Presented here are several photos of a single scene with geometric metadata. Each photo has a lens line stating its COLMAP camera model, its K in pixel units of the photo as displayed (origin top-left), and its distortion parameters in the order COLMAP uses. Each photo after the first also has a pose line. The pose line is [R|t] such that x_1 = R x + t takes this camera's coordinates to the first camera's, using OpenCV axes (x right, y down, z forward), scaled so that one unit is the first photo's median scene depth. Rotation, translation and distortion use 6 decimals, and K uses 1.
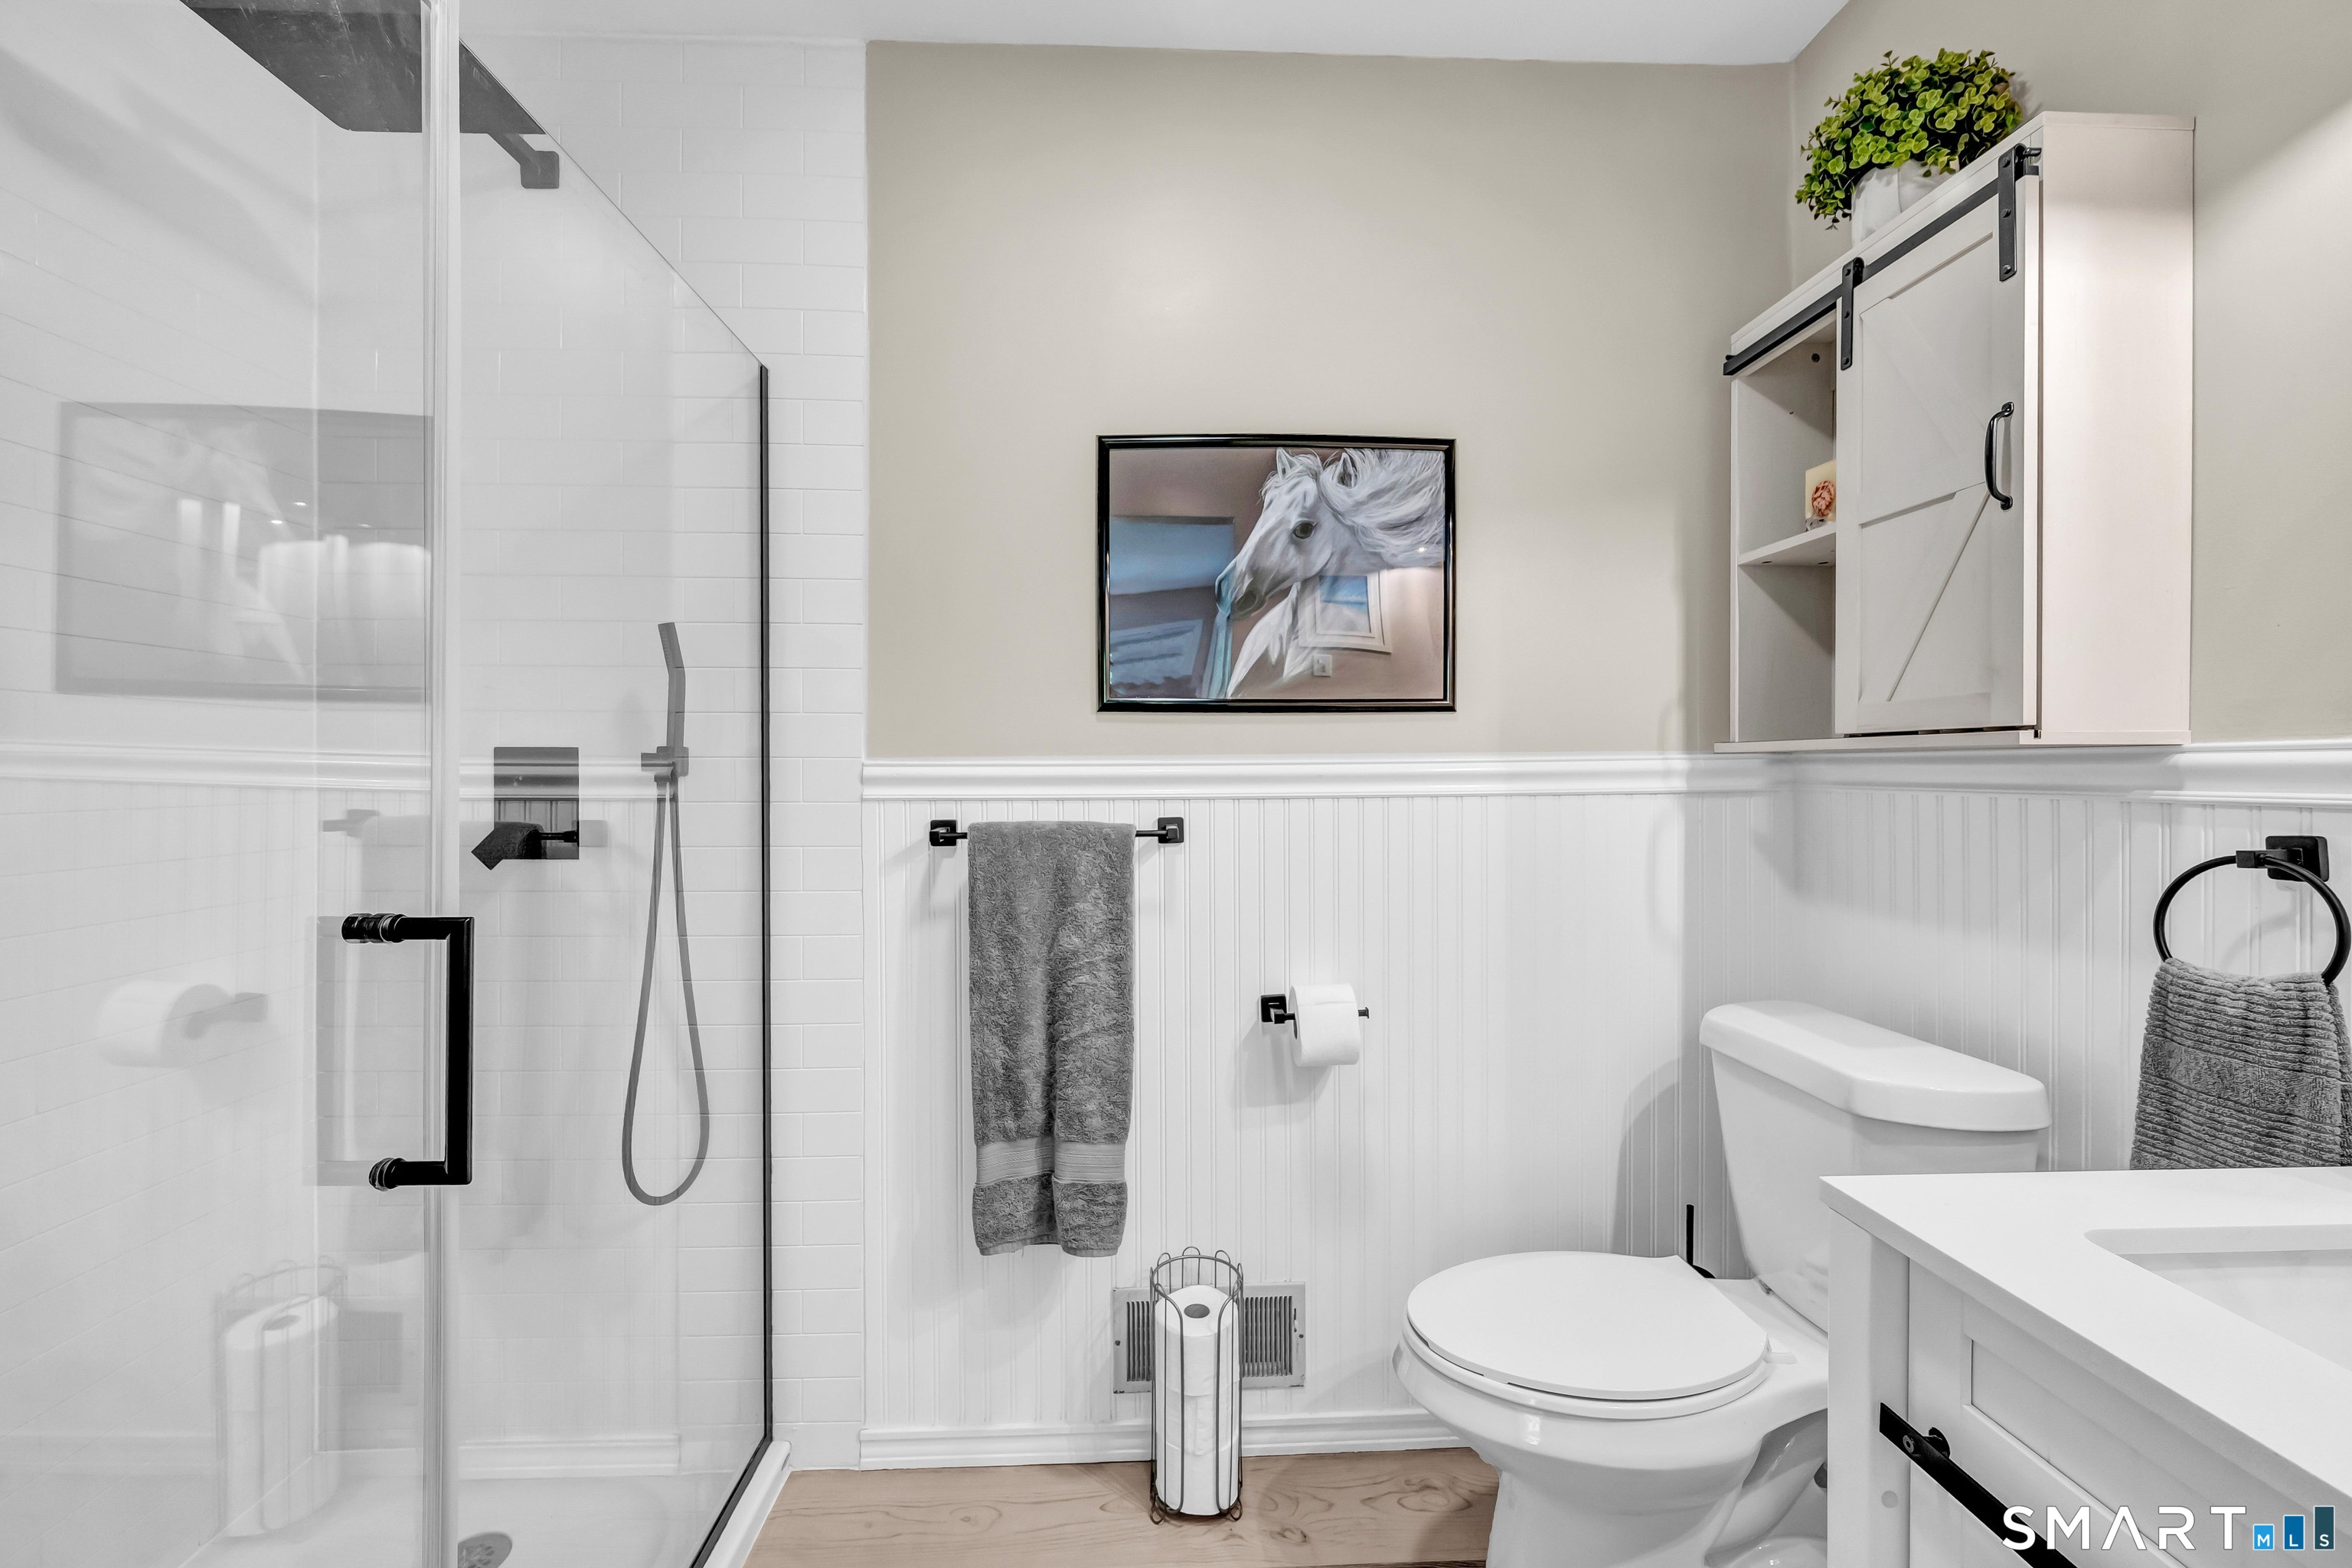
lens RADIAL K [[970.9, 0, 1184.6], [0, 970.9, 760.8], [0, 0, 1]] dist [-0.001509, -0.000120]
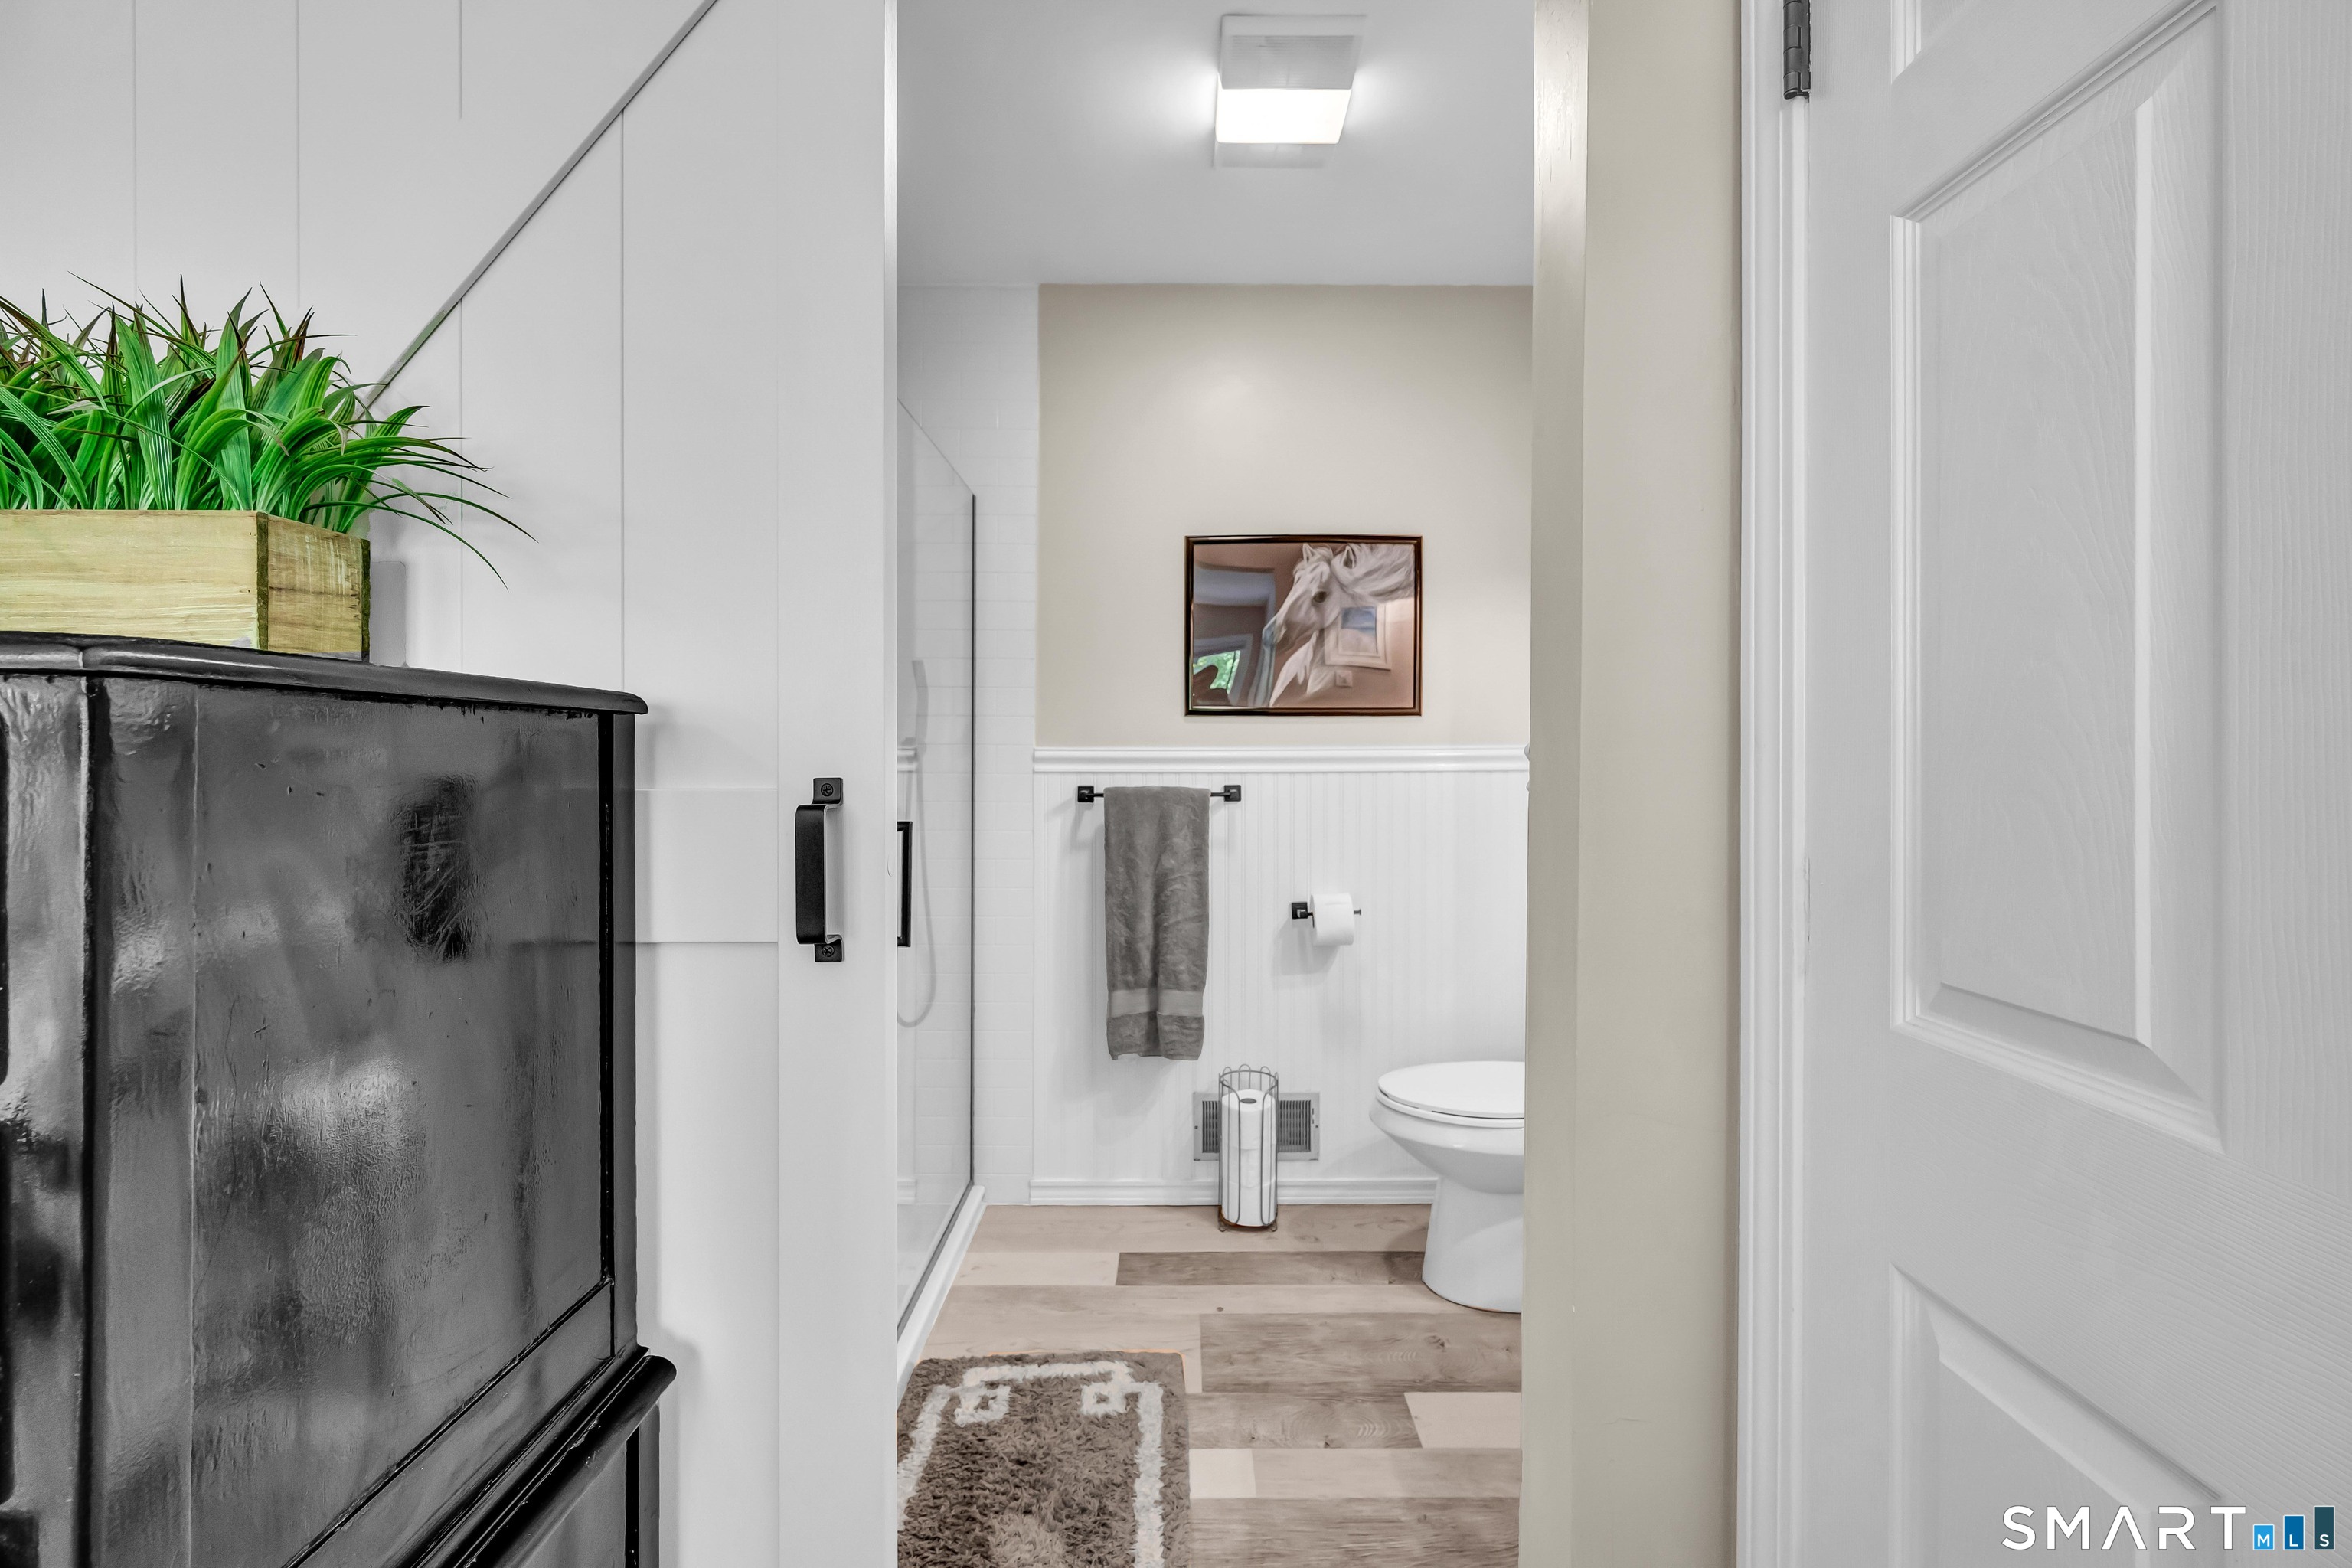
lens RADIAL K [[970.9, 0, 1184.6], [0, 970.9, 760.8], [0, 0, 1]] dist [-0.001509, -0.000120]
pose [[0.999018, 0.004193, -0.044107, -0.022804], [-0.004085, 0.999988, 0.002545, 0.016776], [0.044117, -0.002362, 0.999024, -0.539717]]
